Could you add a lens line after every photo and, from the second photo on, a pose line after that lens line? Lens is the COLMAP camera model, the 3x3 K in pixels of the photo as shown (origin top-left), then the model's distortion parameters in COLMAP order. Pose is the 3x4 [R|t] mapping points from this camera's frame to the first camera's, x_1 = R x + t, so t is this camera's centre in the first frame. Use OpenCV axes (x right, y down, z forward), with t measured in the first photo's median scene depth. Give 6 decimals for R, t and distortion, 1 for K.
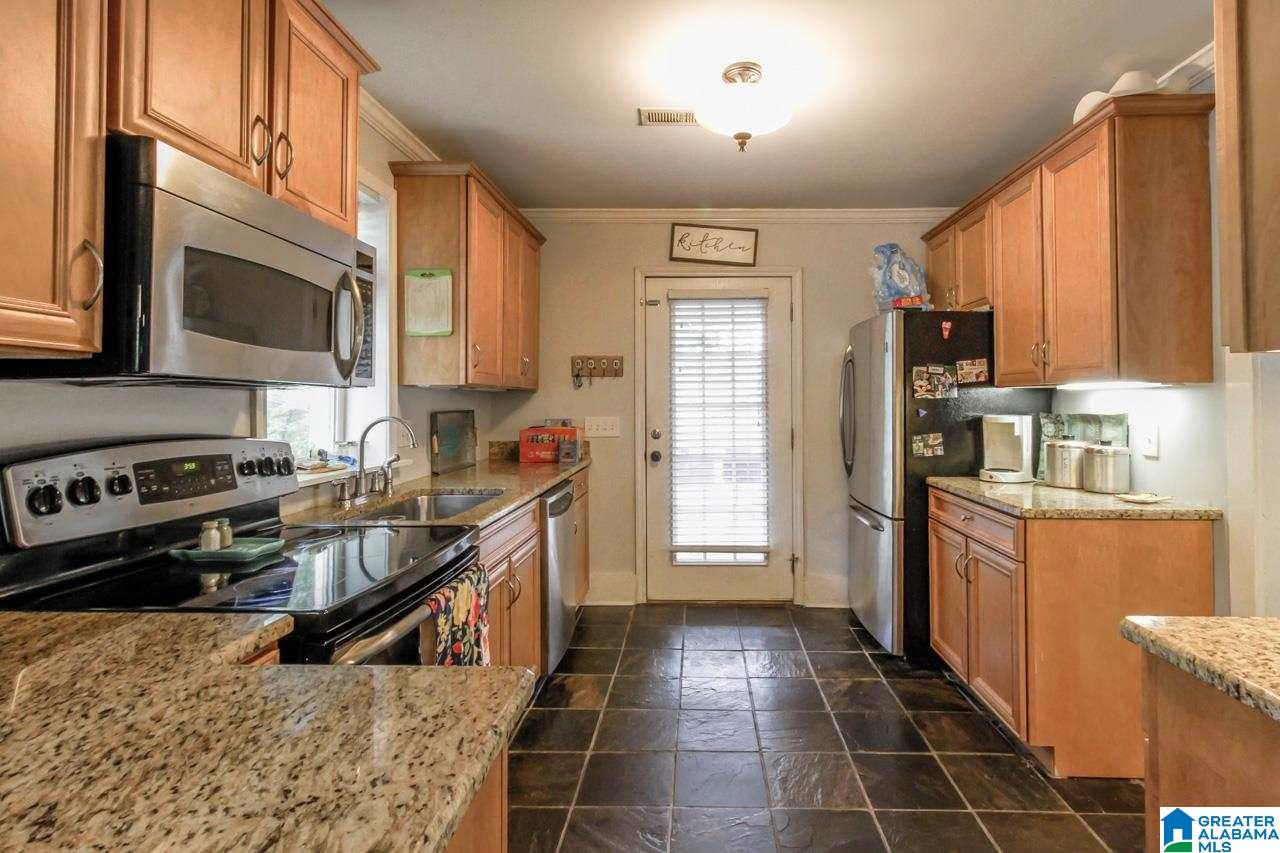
lens RADIAL K [[610.3, 0, 709.8], [0, 610.3, 384.1], [0, 0, 1]] dist [0.005489, 0.001090]
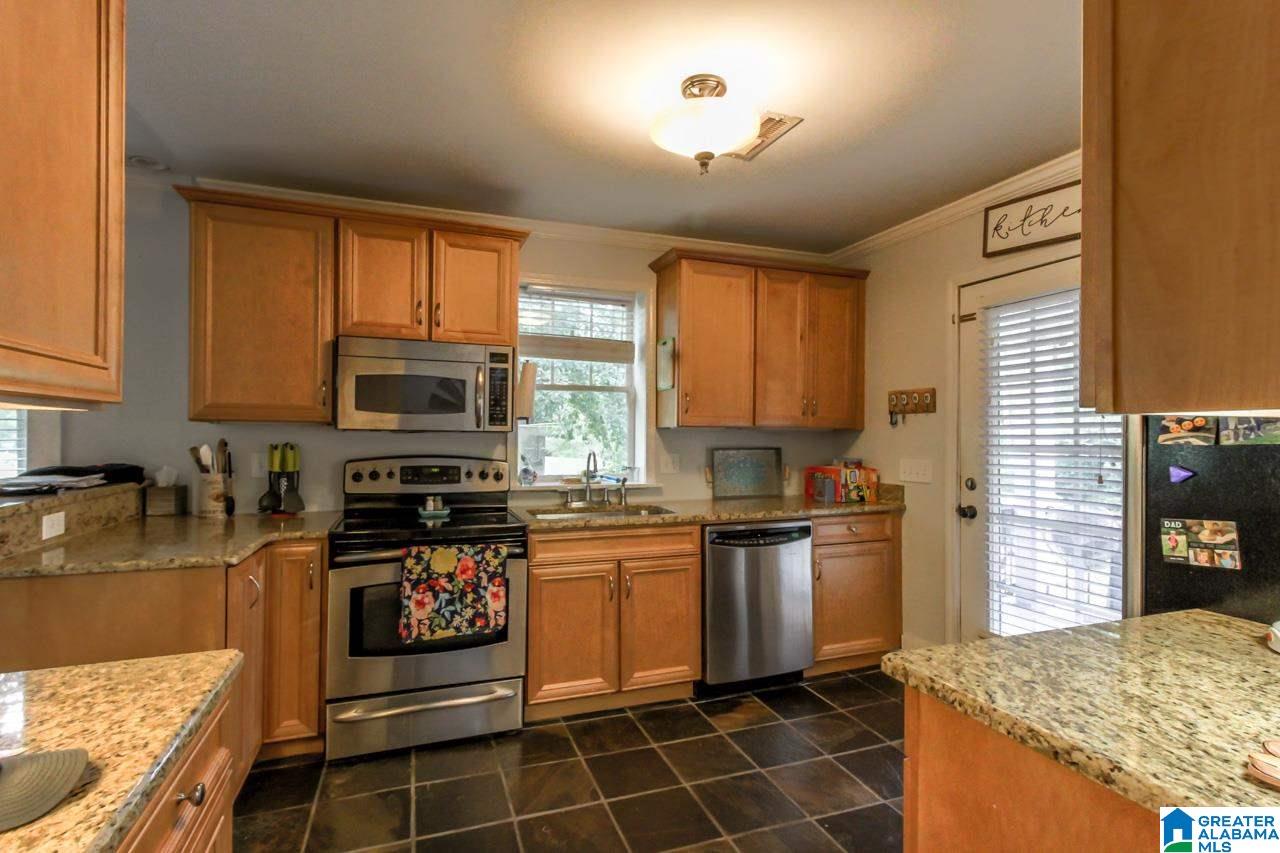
lens RADIAL K [[610.3, 0, 648.5], [0, 610.3, 429.7], [0, 0, 1]] dist [0.005489, 0.001090]
pose [[0.367487, -0.004445, -0.930018, 0.498725], [0.020422, 0.999786, 0.003290, 0.000764], [0.929804, -0.020202, 0.367500, 0.327617]]
